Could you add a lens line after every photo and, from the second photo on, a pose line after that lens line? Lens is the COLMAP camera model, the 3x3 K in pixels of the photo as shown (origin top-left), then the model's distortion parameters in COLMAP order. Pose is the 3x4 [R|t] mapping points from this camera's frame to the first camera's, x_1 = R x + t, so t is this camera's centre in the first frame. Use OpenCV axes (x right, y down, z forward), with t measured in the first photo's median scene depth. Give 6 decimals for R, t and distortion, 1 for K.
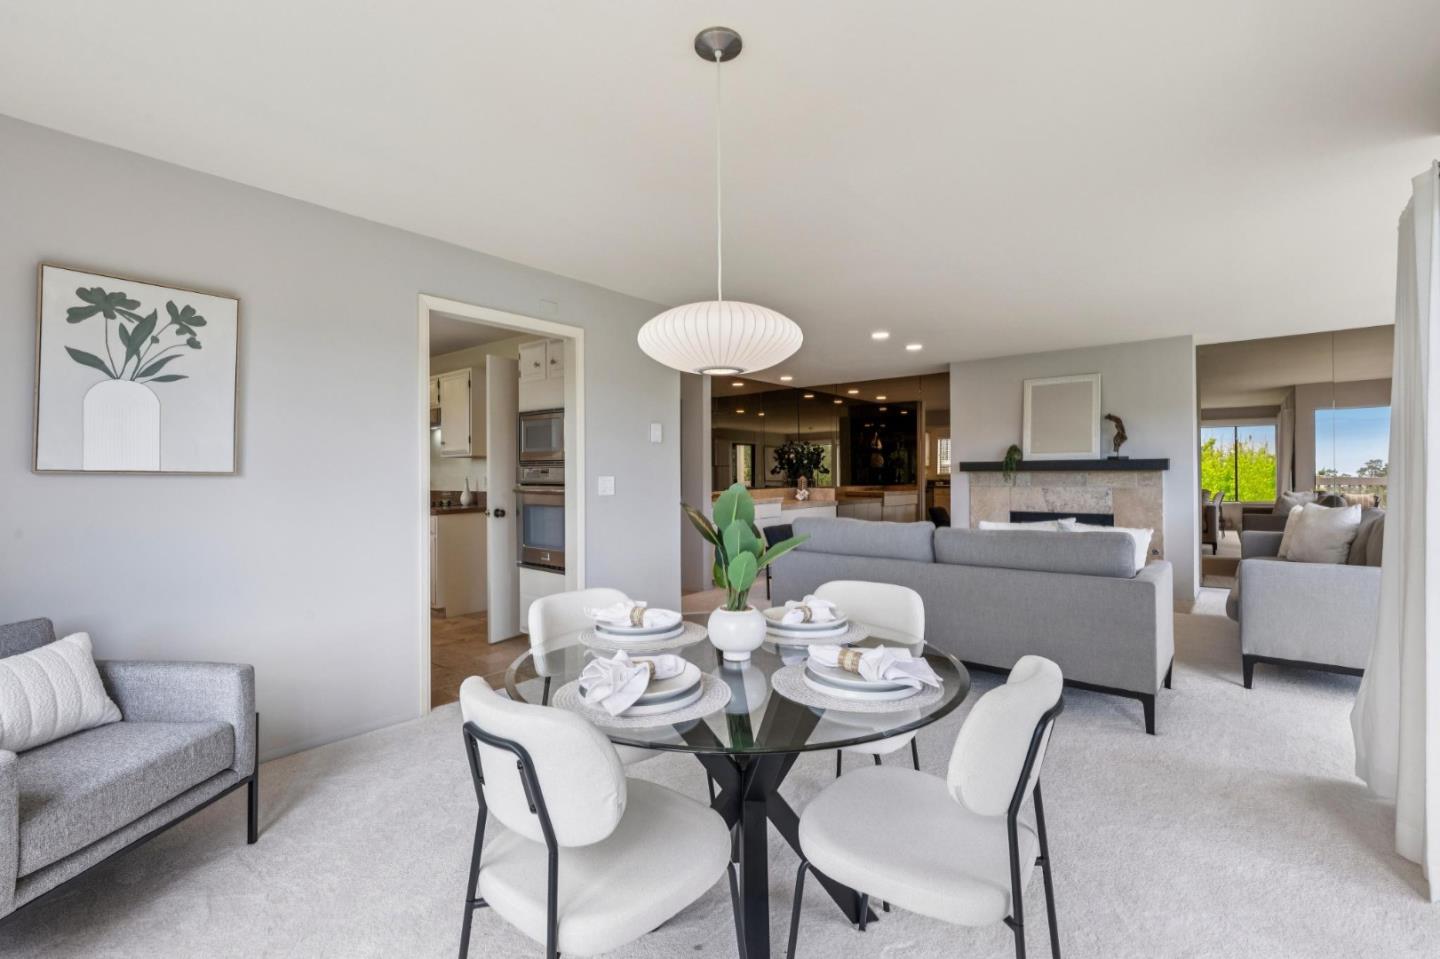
lens RADIAL K [[656.0, 0, 721.5], [0, 656.0, 470.2], [0, 0, 1]] dist [0.000471, 0.000071]
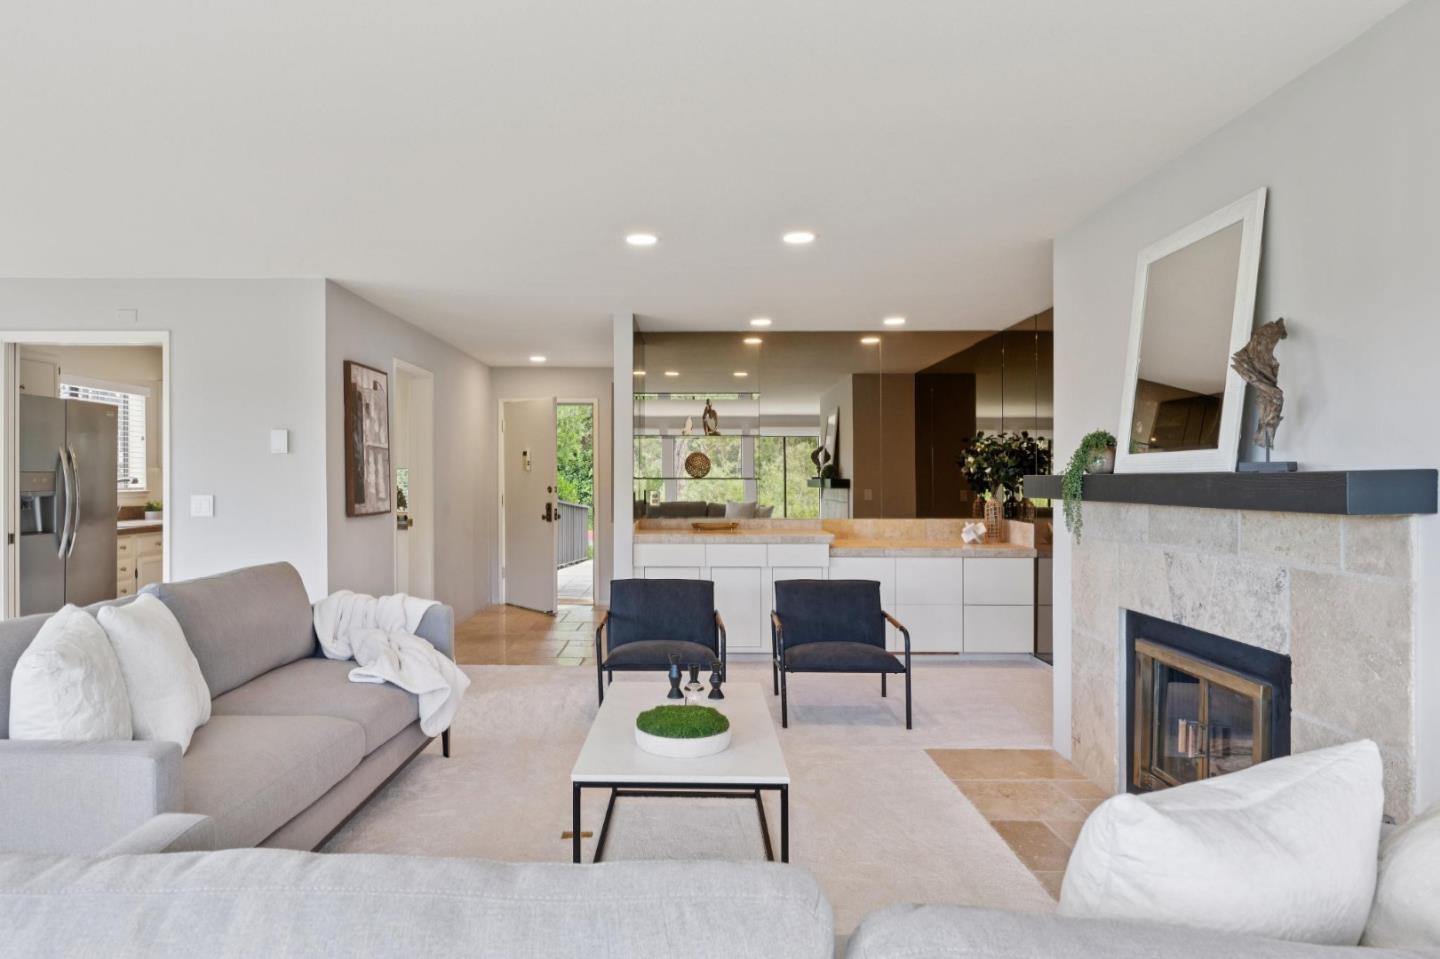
lens RADIAL K [[842.4, 0, 677.4], [0, 842.4, 484.5], [0, 0, 1]] dist [-0.002474, -0.000717]
pose [[0.611007, 0.012705, -0.791523, 0.720569], [-0.001755, 0.999890, 0.014694, -0.015680], [0.791623, -0.007589, 0.610962, 0.546006]]
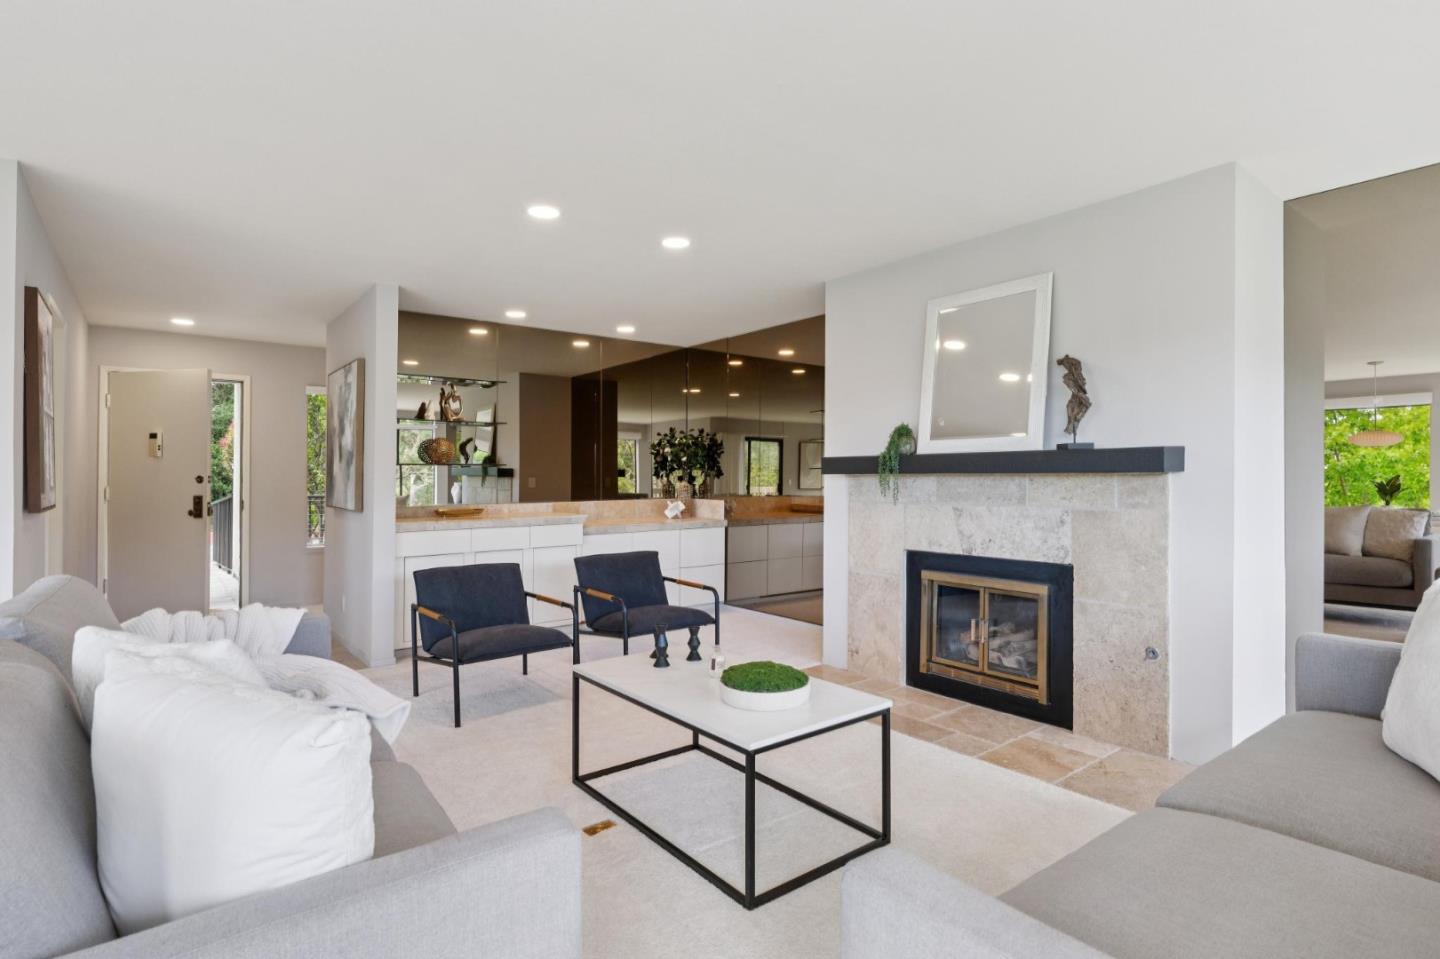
lens RADIAL K [[722.3, 0, 730.7], [0, 722.3, 472.8], [0, 0, 1]] dist [-0.005114, -0.000698]
pose [[0.977155, 0.001013, -0.212524, 0.461050], [-0.000621, 0.999998, 0.001911, -0.000858], [0.212525, -0.001735, 0.977154, 0.430687]]
